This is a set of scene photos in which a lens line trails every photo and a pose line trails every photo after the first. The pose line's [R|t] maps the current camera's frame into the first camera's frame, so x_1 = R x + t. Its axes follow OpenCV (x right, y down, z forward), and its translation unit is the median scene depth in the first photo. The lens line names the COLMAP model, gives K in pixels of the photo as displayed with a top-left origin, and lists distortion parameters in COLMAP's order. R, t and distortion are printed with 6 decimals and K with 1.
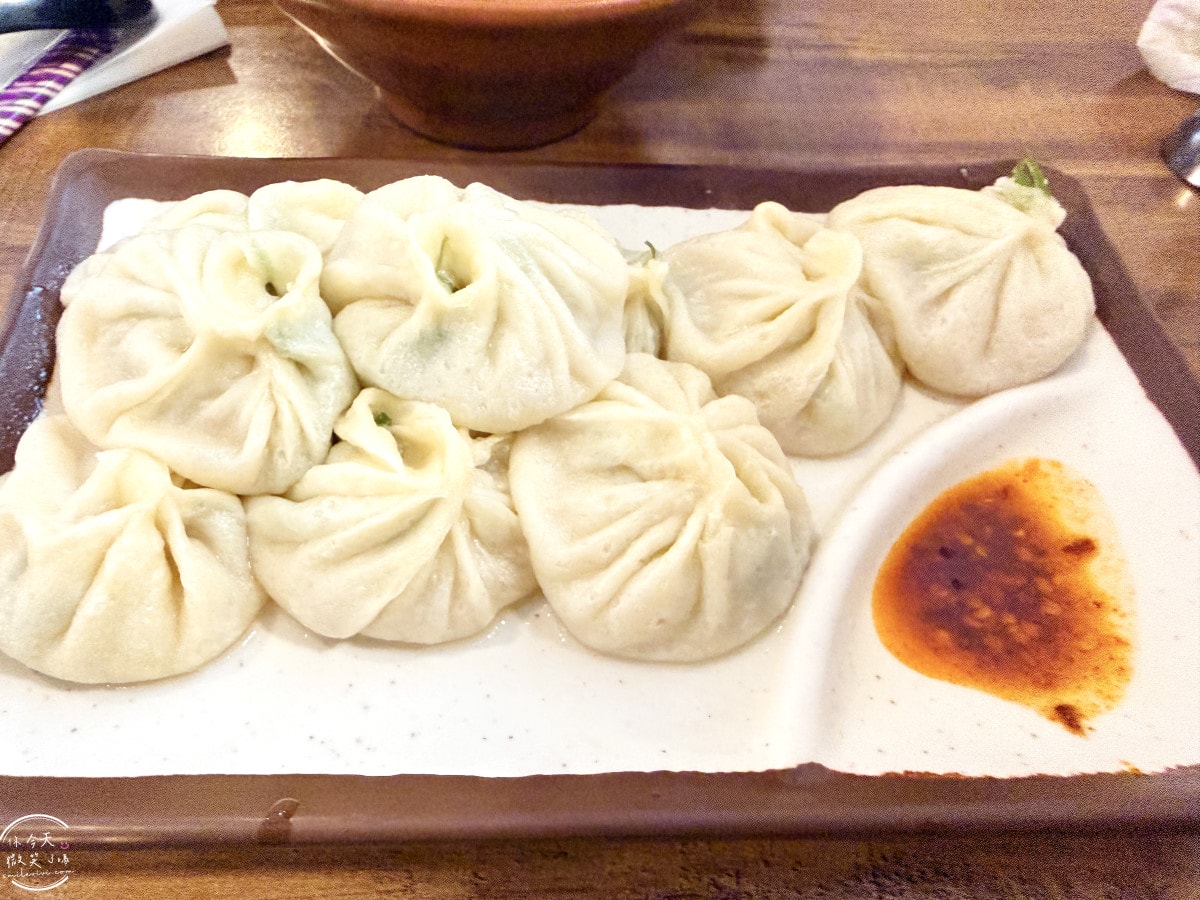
lens RADIAL K [[843.7, 0, 517.6], [0, 843.7, 444.5], [0, 0, 1]] dist [0.001339, 0.003619]
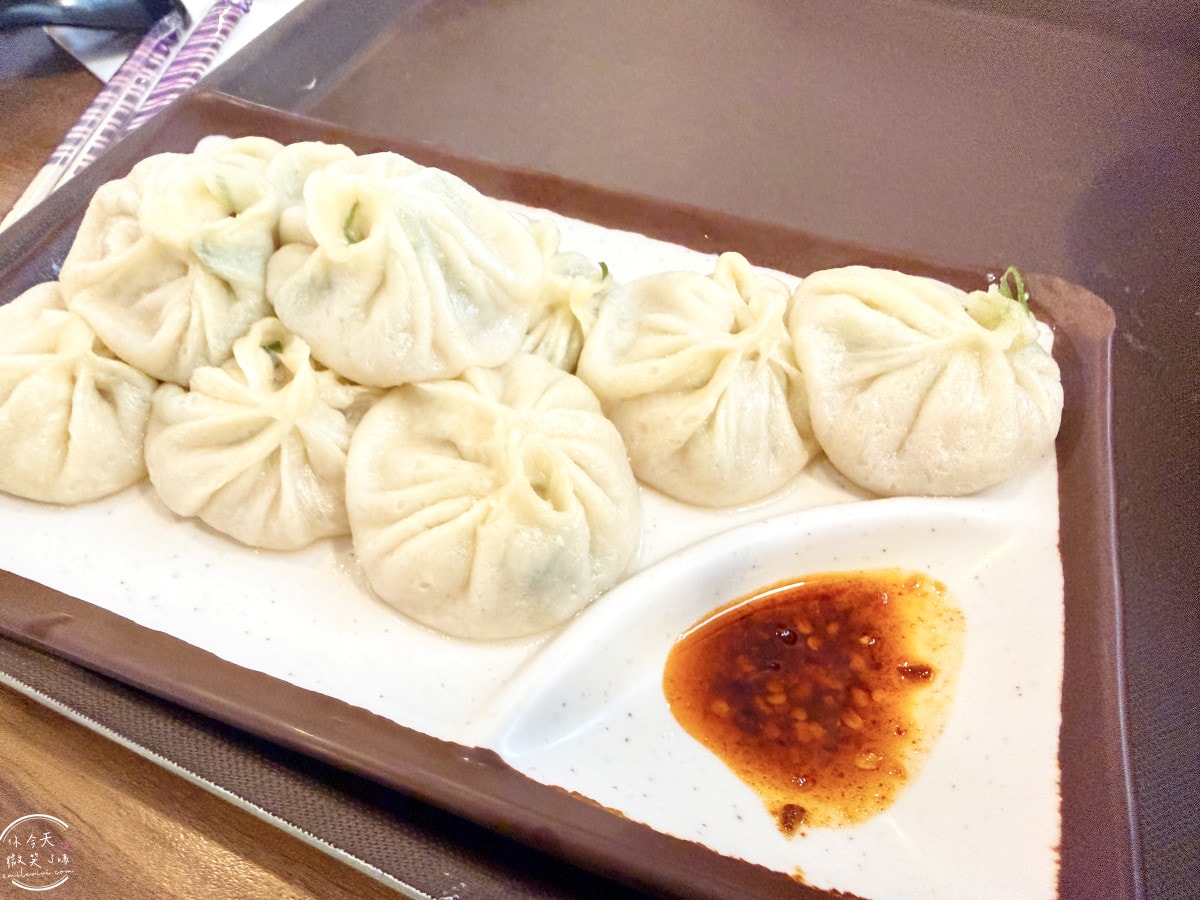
lens RADIAL K [[851.0, 0, 543.6], [0, 851.0, 454.4], [0, 0, 1]] dist [-0.003408, 0.000600]
pose [[0.931635, 0.275796, -0.236627, 0.498338], [-0.282709, 0.959193, 0.004905, 0.002583], [0.228324, 0.062327, 0.971588, -0.025997]]
